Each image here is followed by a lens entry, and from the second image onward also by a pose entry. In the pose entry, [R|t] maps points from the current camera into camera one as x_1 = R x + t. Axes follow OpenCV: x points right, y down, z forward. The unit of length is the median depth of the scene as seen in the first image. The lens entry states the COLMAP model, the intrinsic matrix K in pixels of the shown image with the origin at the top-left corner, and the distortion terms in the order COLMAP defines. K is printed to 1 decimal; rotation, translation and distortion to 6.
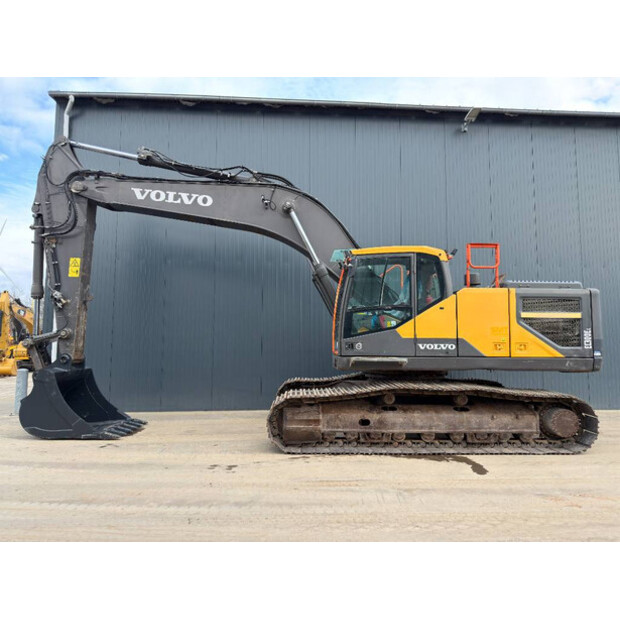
lens RADIAL K [[452.7, 0, 310.8], [0, 452.7, 284.5], [0, 0, 1]] dist [0.136945, -0.141678]
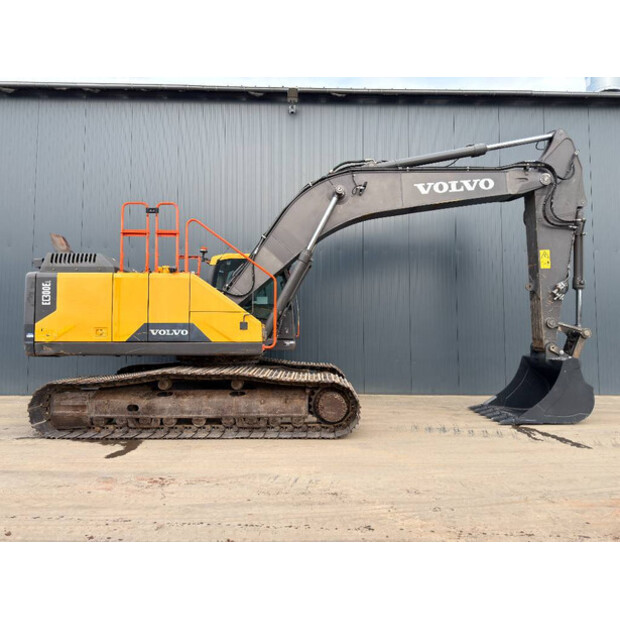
lens RADIAL K [[452.7, 0, 310.8], [0, 452.7, 284.5], [0, 0, 1]] dist [0.136945, -0.141678]
pose [[0.996914, -0.005517, -0.078306, 0.581329], [0.007917, 0.999507, 0.030369, 0.003704], [0.078100, -0.030896, 0.996467, 0.030117]]
